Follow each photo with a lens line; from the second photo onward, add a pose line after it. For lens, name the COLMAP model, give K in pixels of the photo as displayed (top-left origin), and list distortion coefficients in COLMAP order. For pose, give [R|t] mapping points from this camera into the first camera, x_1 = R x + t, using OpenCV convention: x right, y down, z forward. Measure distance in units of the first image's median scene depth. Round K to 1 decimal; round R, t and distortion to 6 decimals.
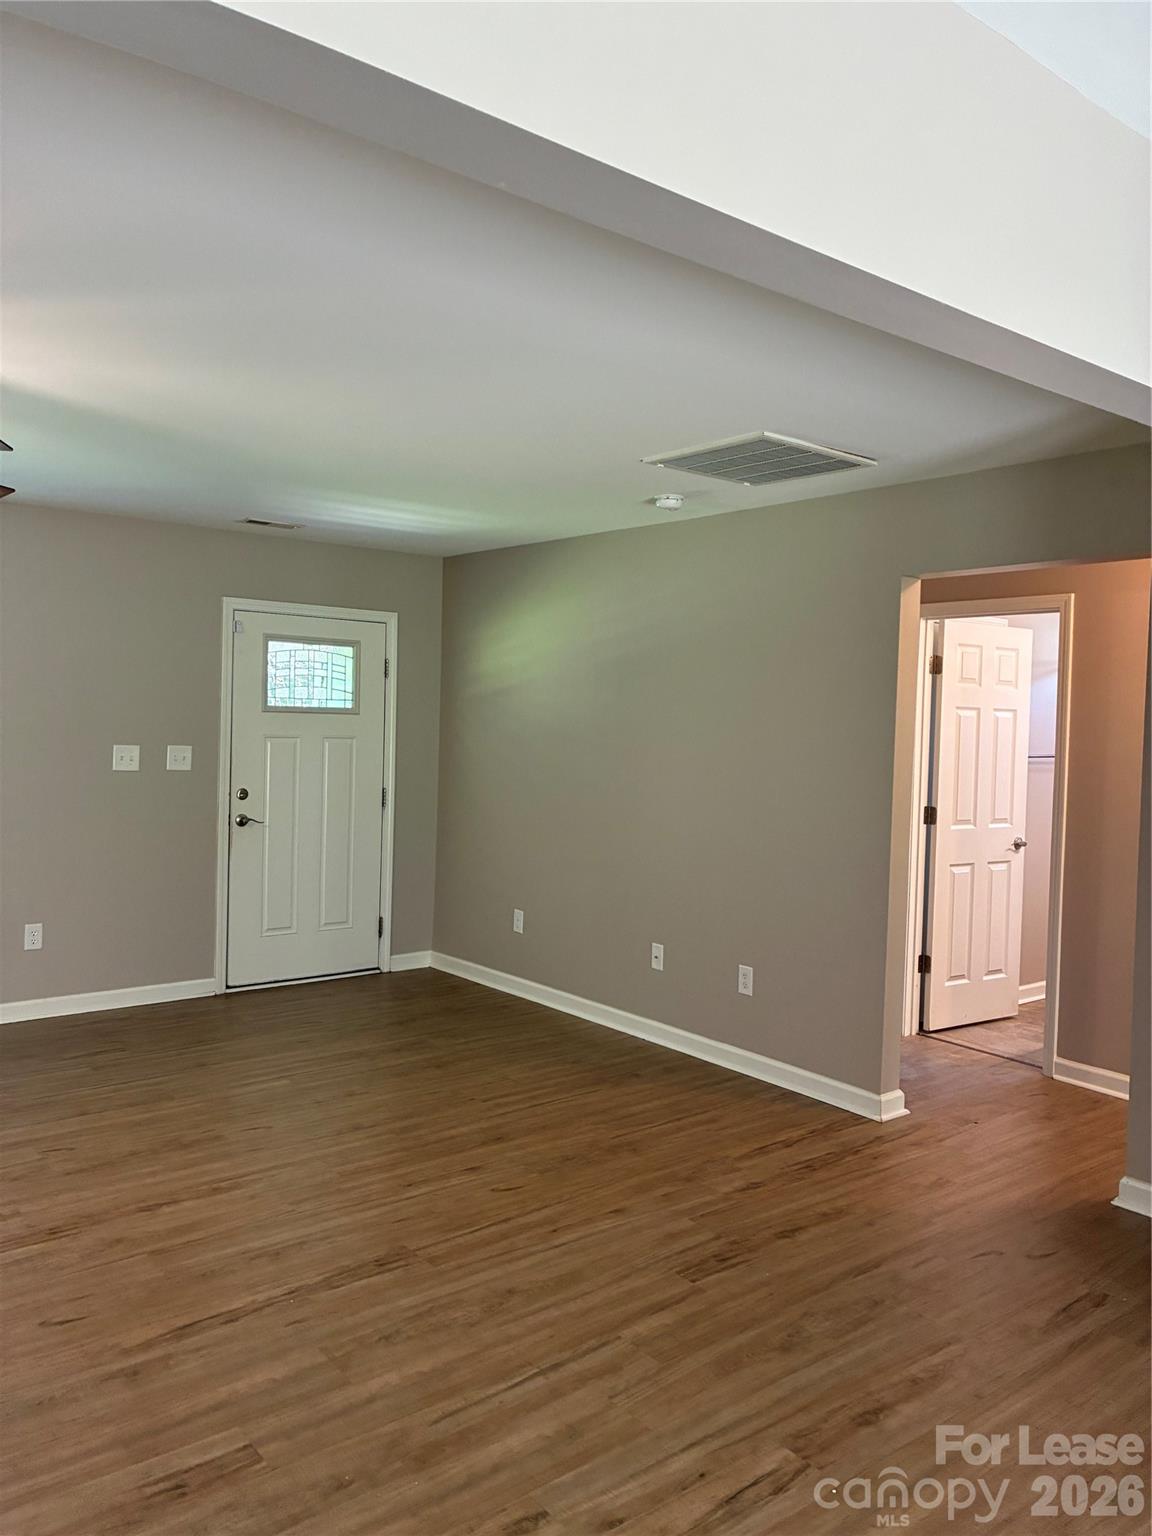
lens RADIAL K [[1158.1, 0, 574.9], [0, 1158.1, 767.2], [0, 0, 1]] dist [0.027465, -0.022727]
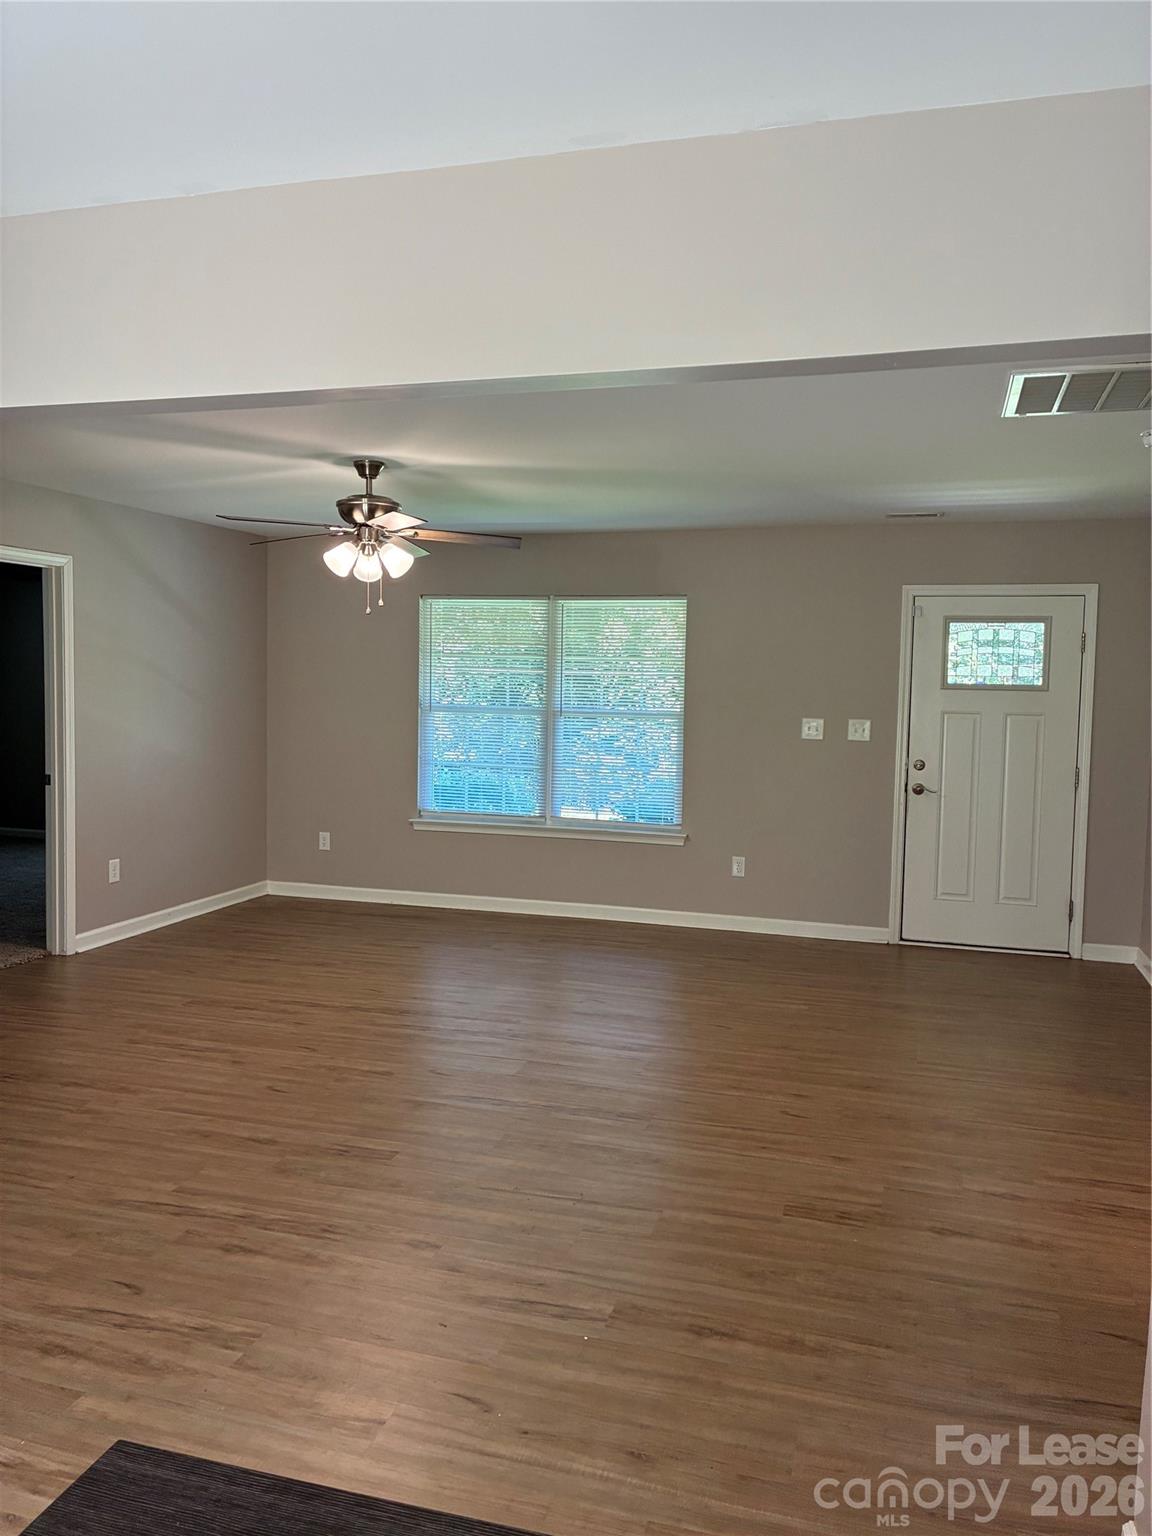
lens RADIAL K [[1158.1, 0, 577.3], [0, 1158.1, 766.4], [0, 0, 1]] dist [0.027465, -0.022727]
pose [[0.568981, 0.045999, -0.821063, 0.438692], [-0.036925, 0.998856, 0.030372, 0.003396], [0.821521, 0.013036, 0.570029, 0.119605]]
